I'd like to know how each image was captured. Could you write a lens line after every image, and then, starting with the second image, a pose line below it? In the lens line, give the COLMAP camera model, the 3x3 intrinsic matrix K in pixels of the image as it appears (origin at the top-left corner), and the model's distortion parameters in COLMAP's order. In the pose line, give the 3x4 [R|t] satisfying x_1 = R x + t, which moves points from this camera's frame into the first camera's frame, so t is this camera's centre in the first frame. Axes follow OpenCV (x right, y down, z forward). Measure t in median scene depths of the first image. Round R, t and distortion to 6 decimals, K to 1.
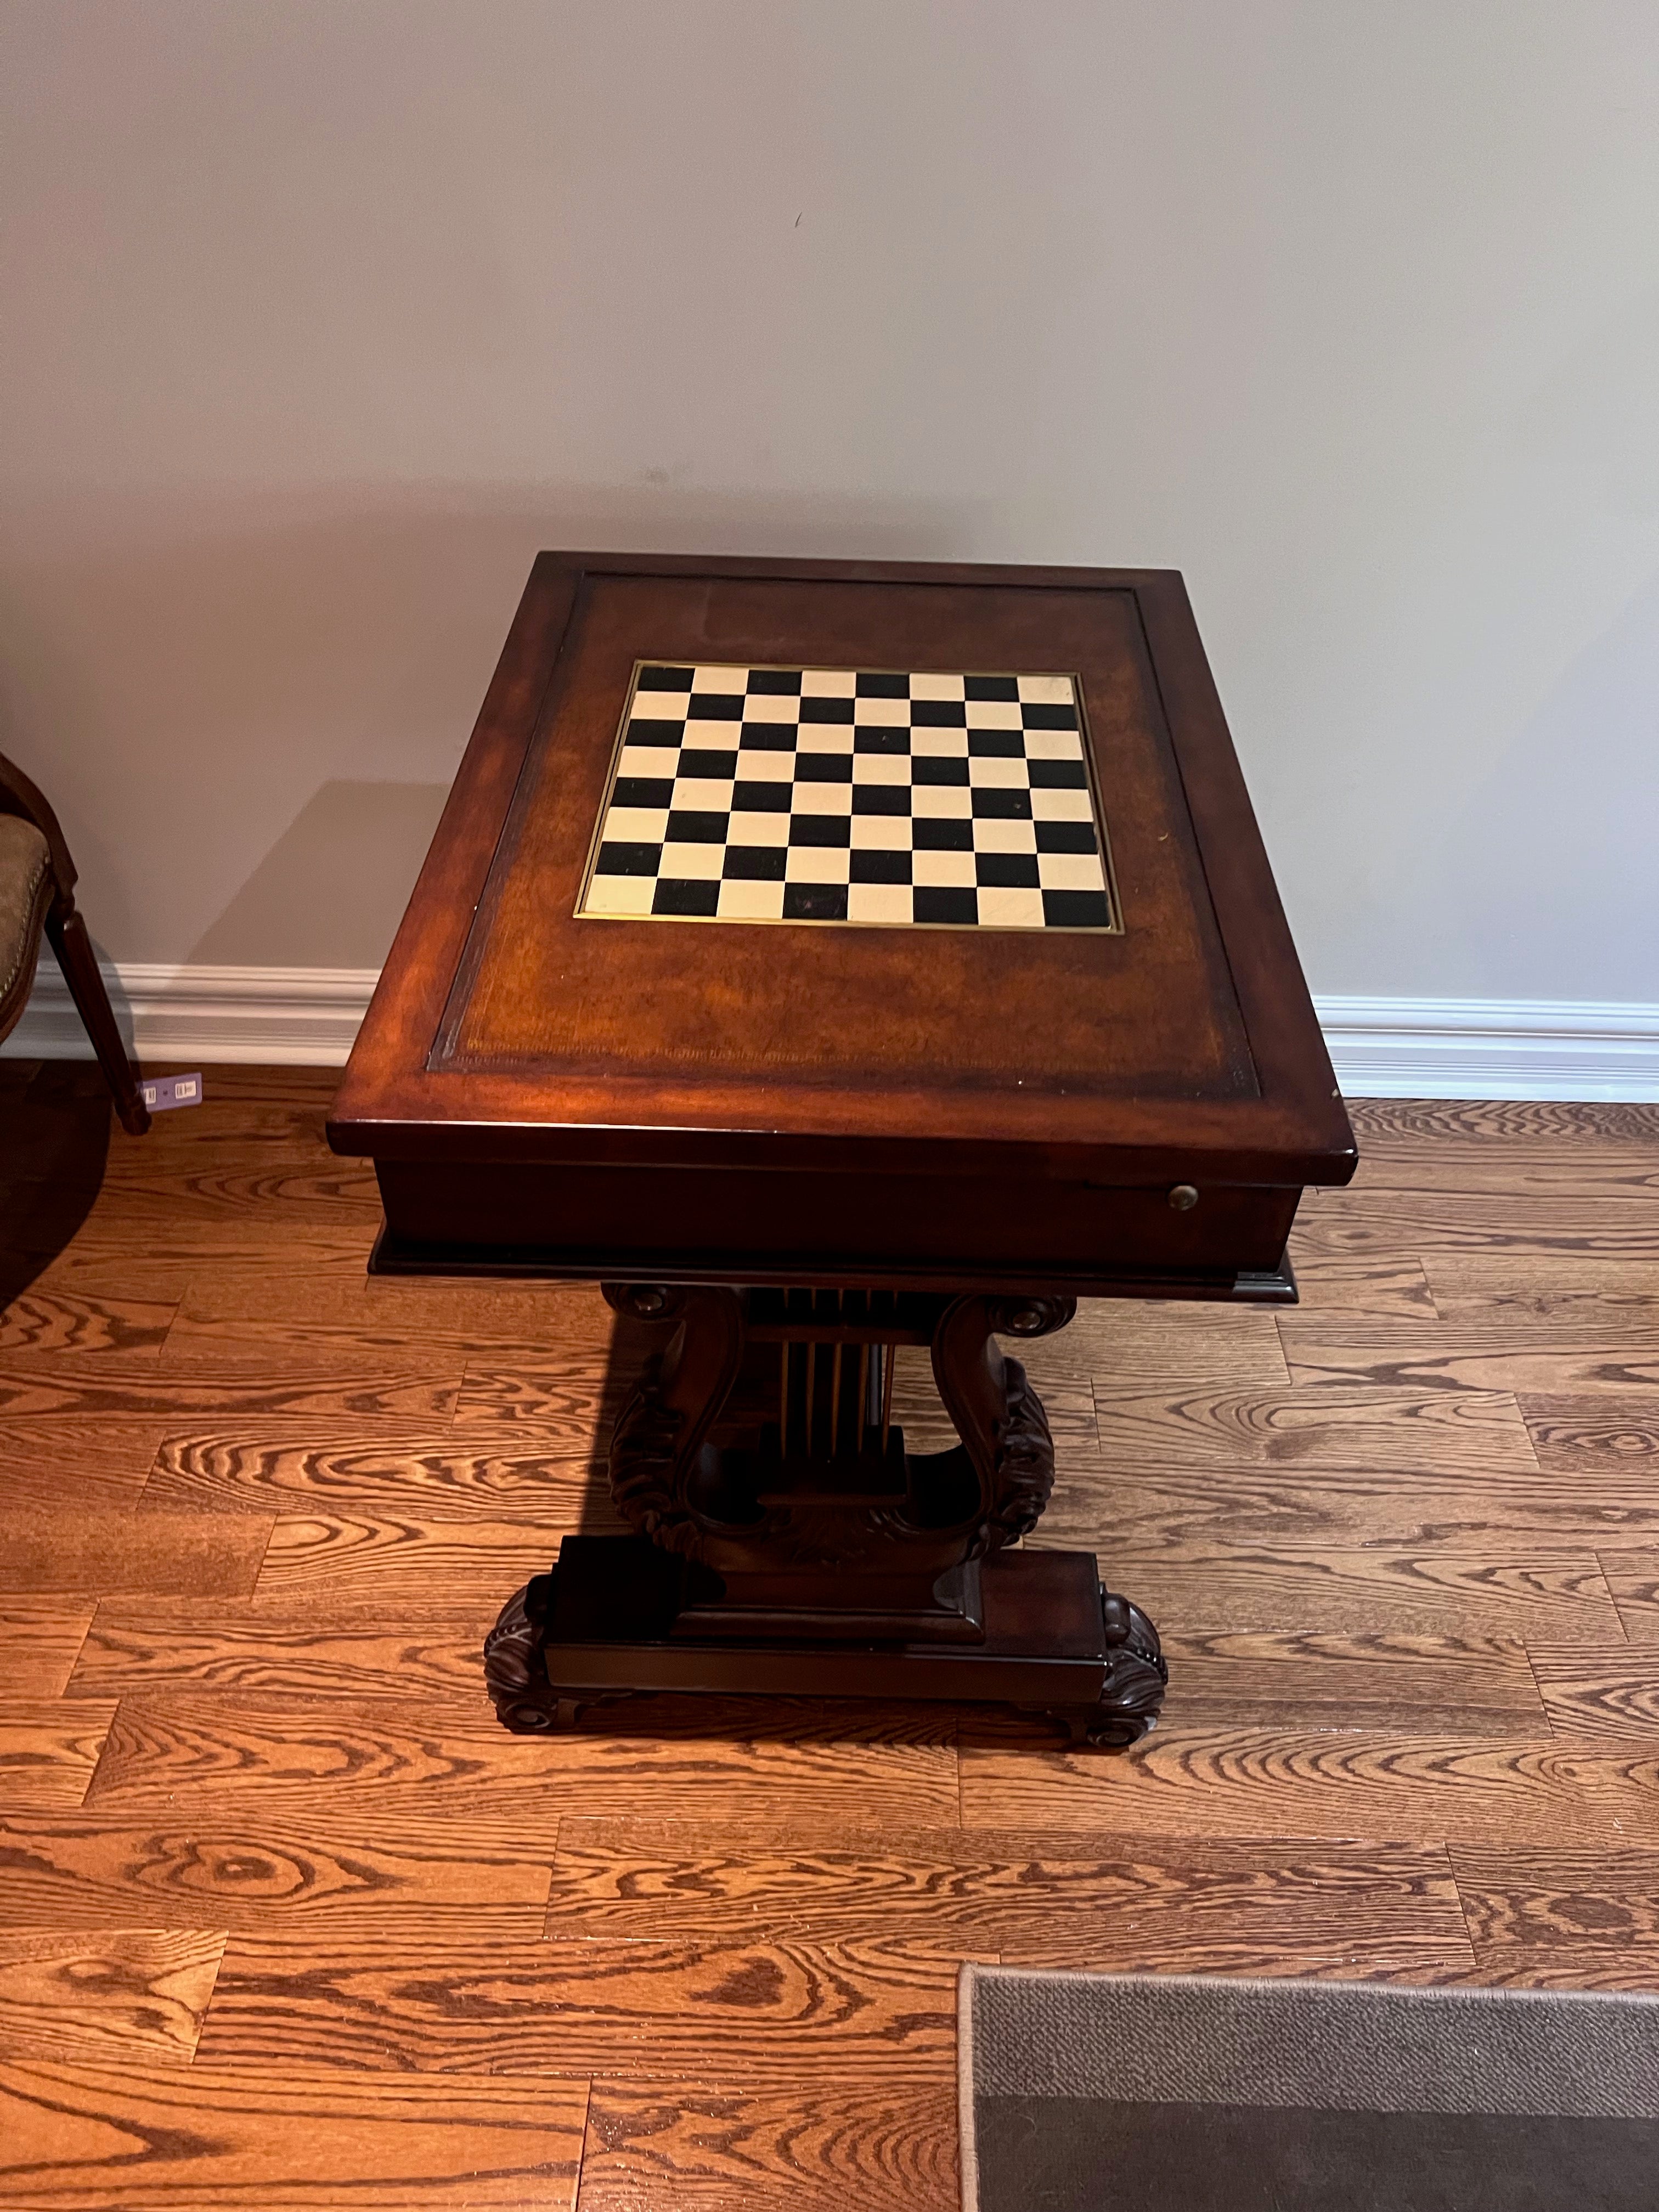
lens RADIAL K [[1672.8, 0, 838.2], [0, 1672.8, 1089.0], [0, 0, 1]] dist [0.021205, -0.027694]
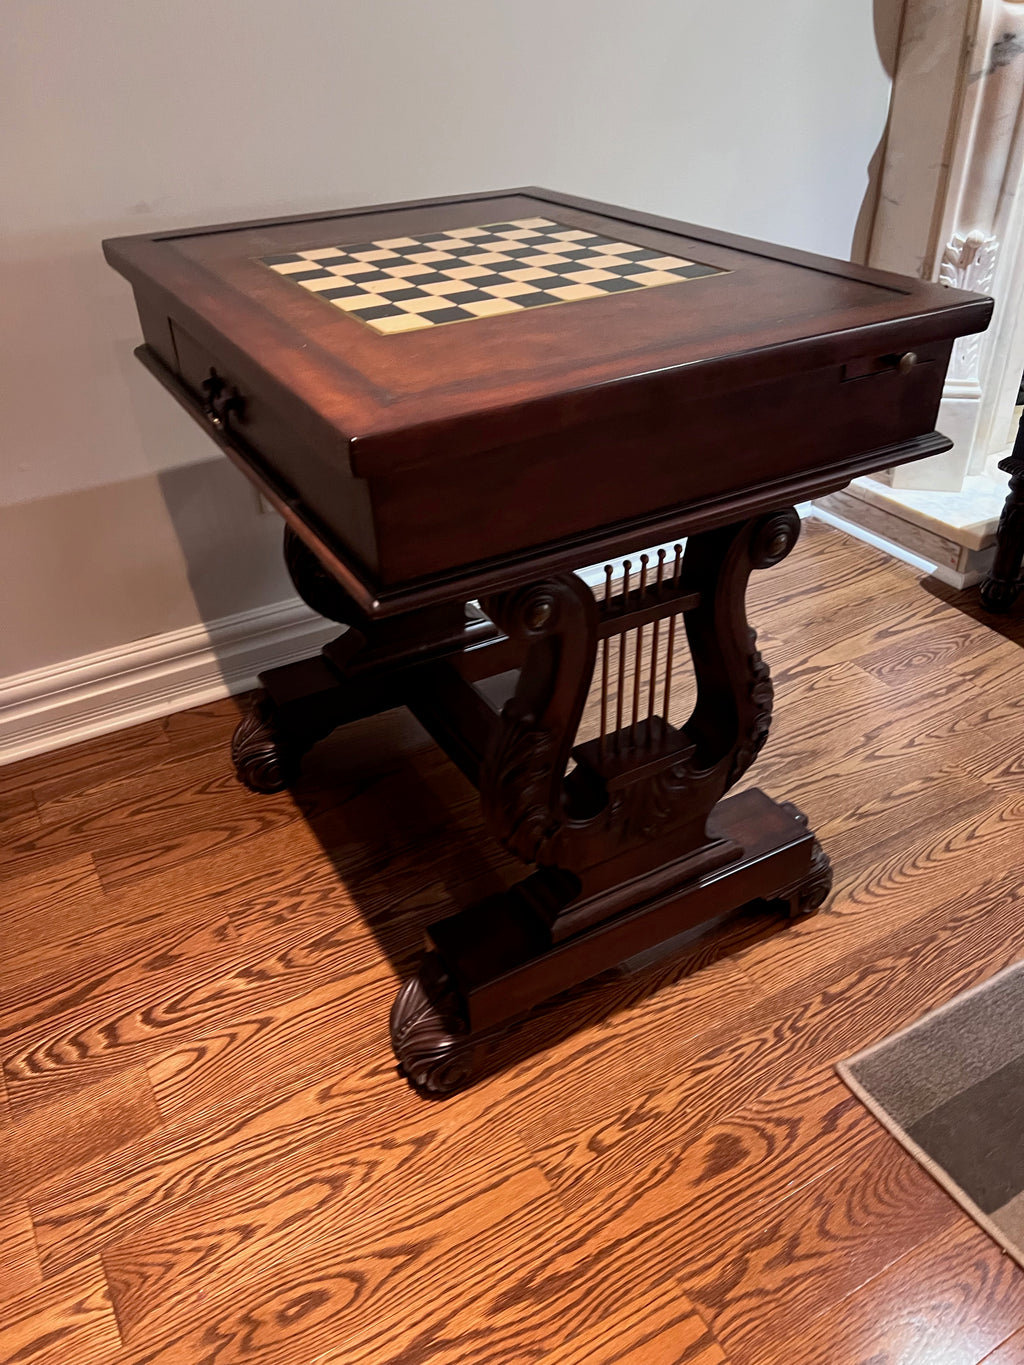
lens RADIAL K [[1032.3, 0, 521.2], [0, 1032.3, 693.0], [0, 0, 1]] dist [0.021205, -0.027694]
pose [[0.858271, -0.327638, 0.394999, -0.364829], [0.372194, 0.927312, -0.039548, 0.168235], [-0.353329, 0.180959, 0.917830, 0.245201]]
